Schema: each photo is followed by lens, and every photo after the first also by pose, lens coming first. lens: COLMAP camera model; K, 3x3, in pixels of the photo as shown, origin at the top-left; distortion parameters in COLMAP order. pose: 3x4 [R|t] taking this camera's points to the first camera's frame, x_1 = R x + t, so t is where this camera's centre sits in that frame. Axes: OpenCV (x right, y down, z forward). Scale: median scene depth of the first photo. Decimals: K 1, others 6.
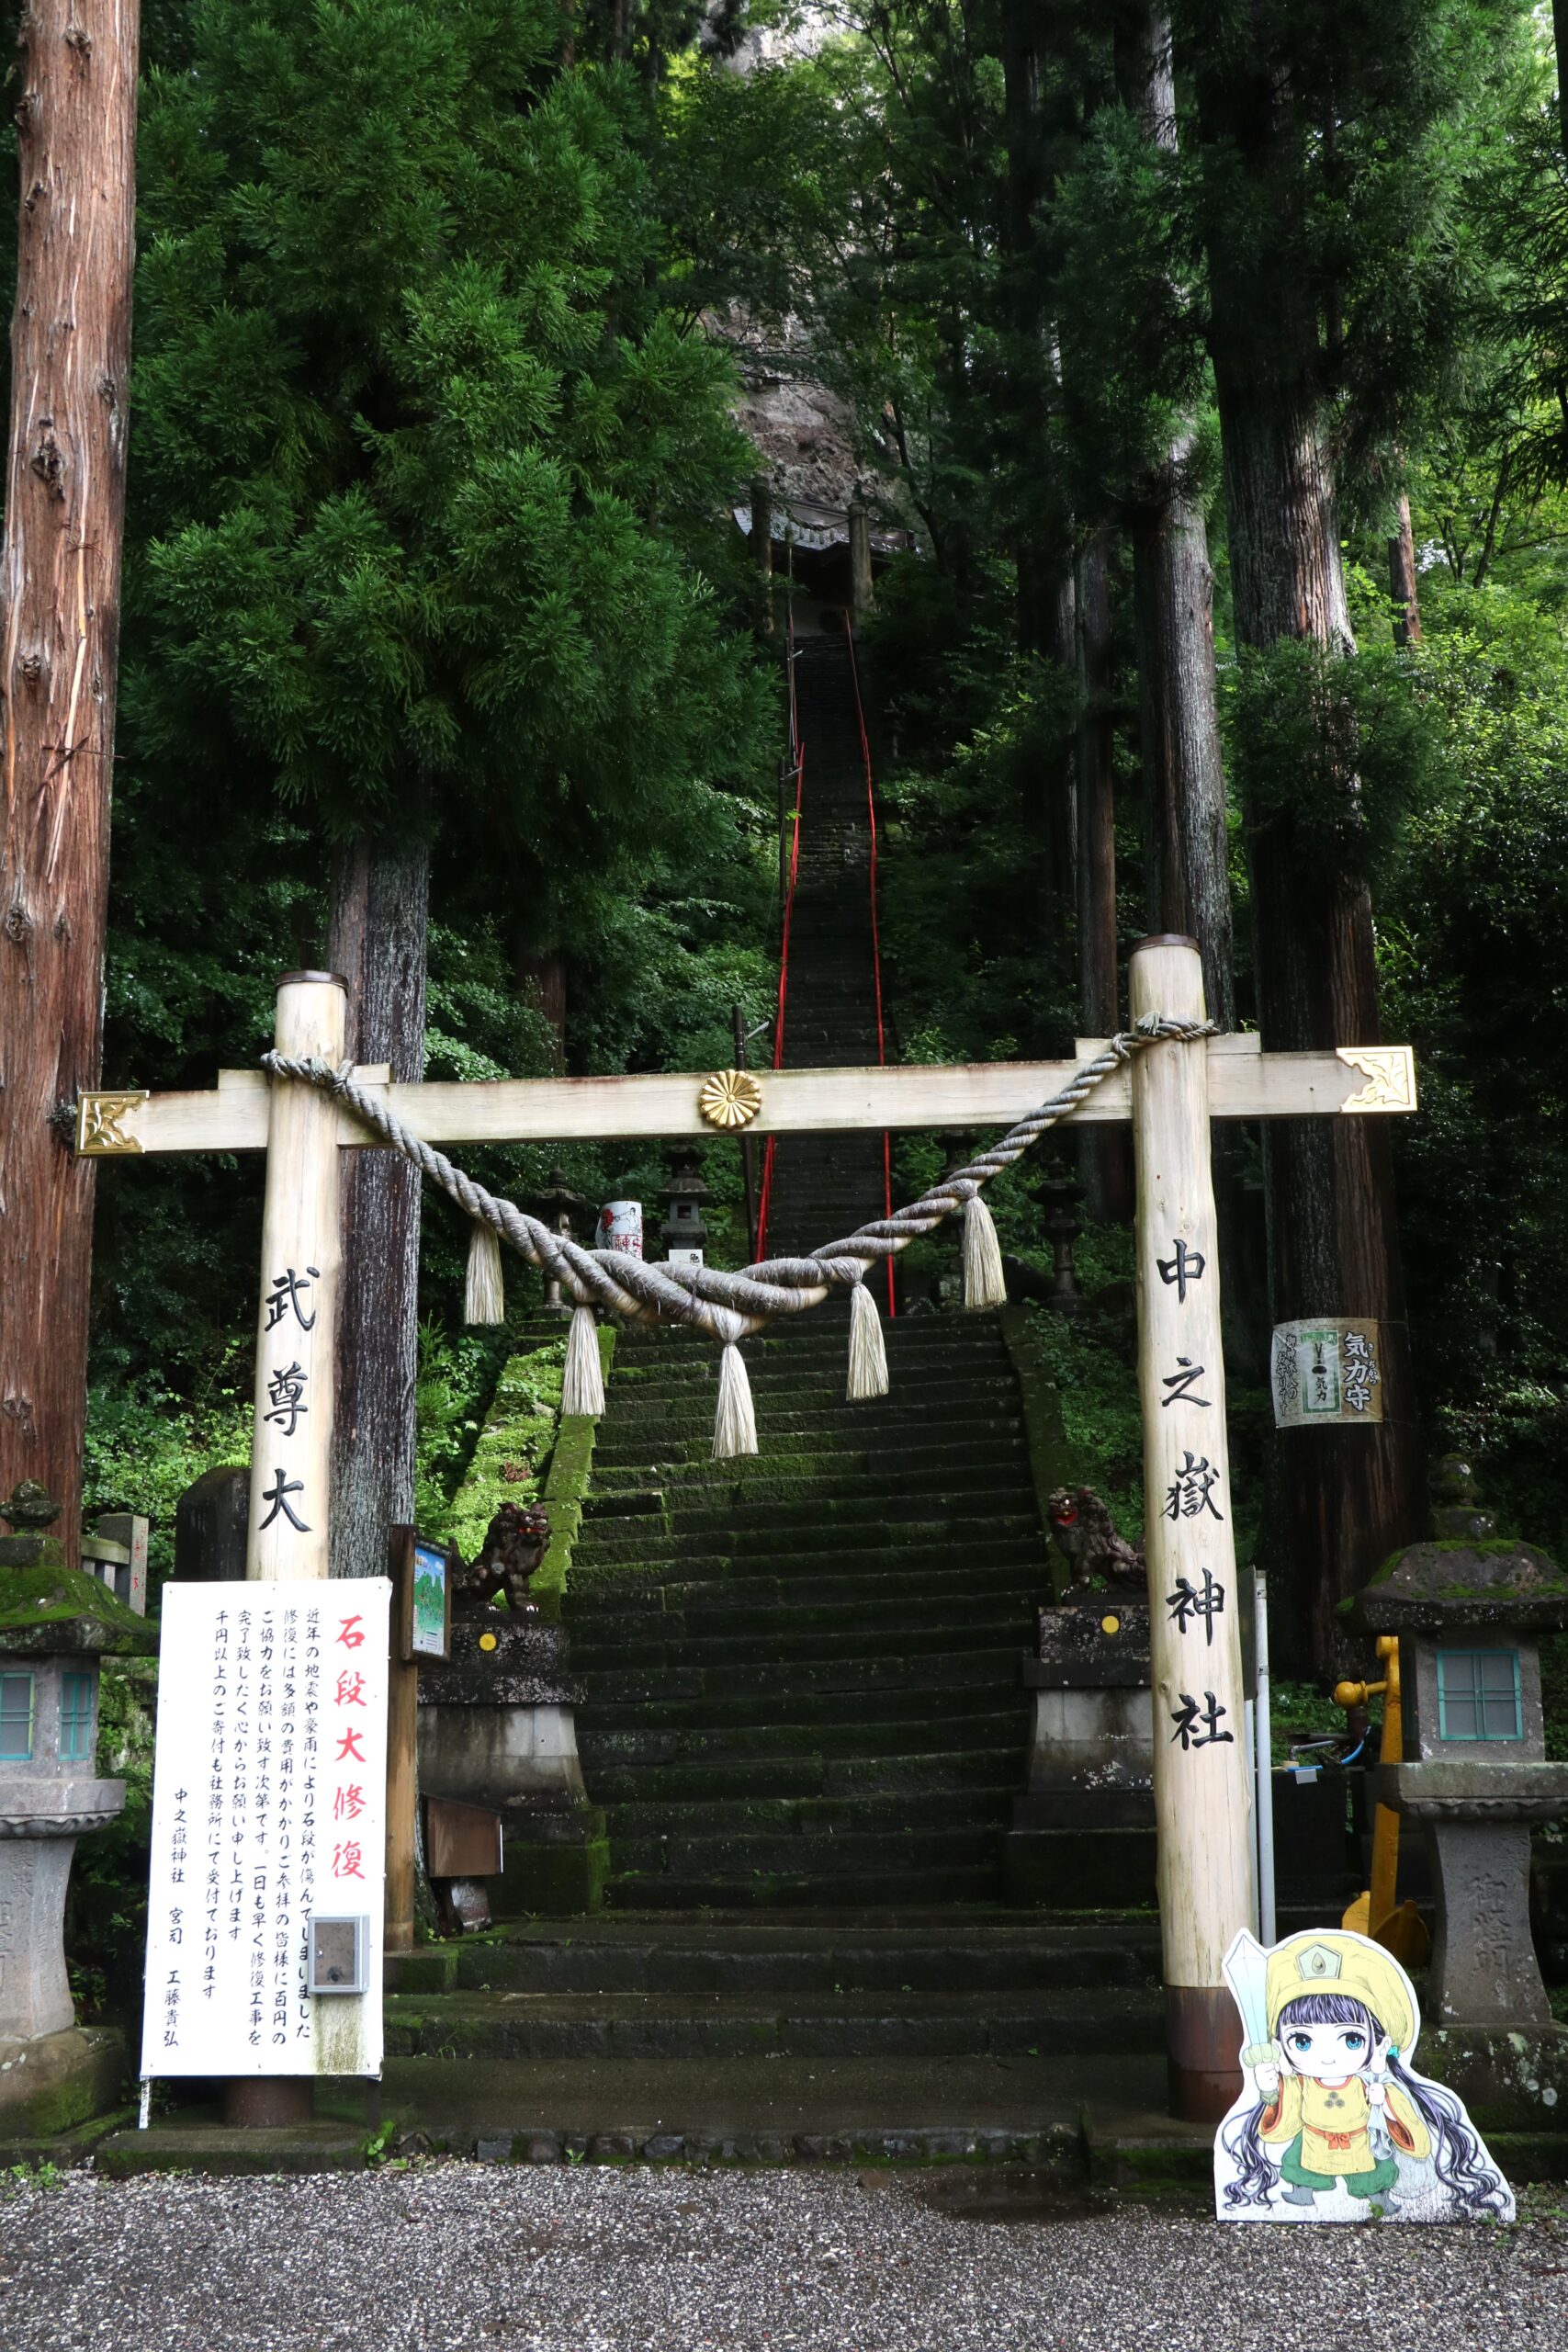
lens RADIAL K [[2352.7, 0, 784.0], [0, 2352.7, 1176.0], [0, 0, 1]] dist [-0.110525, 0.198820]
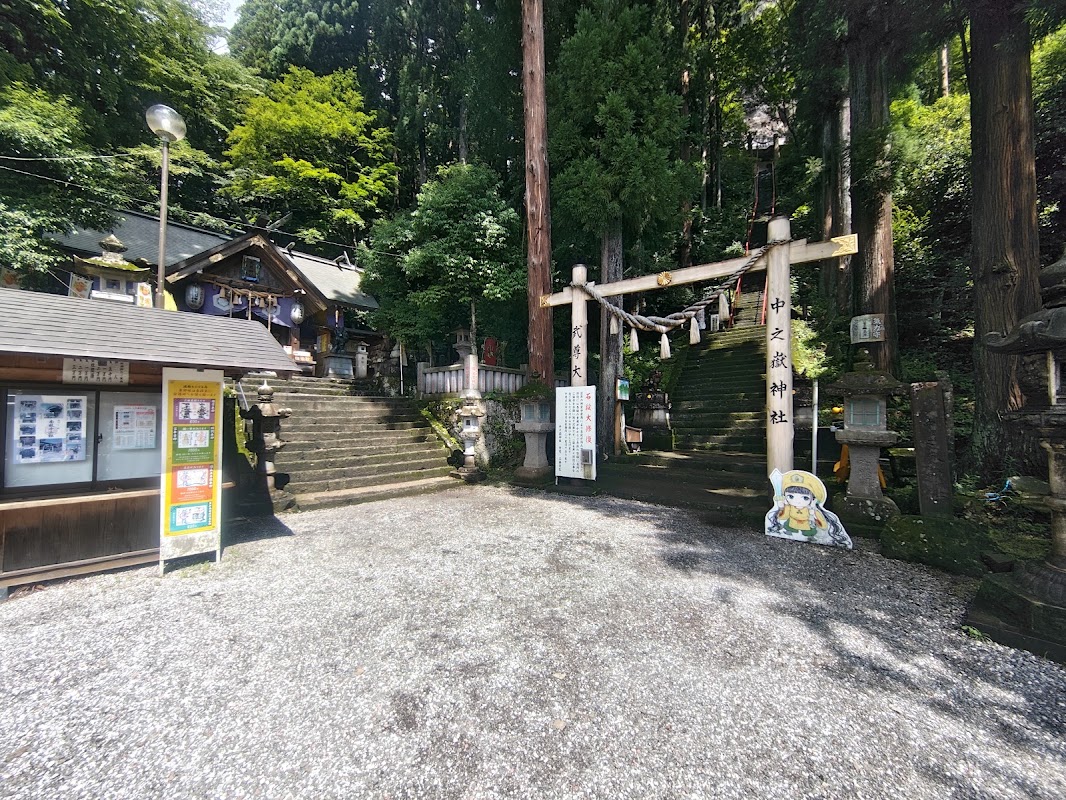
lens RADIAL K [[410.9, 0, 533.0], [0, 410.9, 400.0], [0, 0, 1]] dist [0.002681, 0.000021]
pose [[0.858129, 0.002001, -0.513430, 0.171618], [0.105672, 0.977896, 0.180427, 0.027111], [0.502442, -0.209084, 0.838949, 0.176627]]
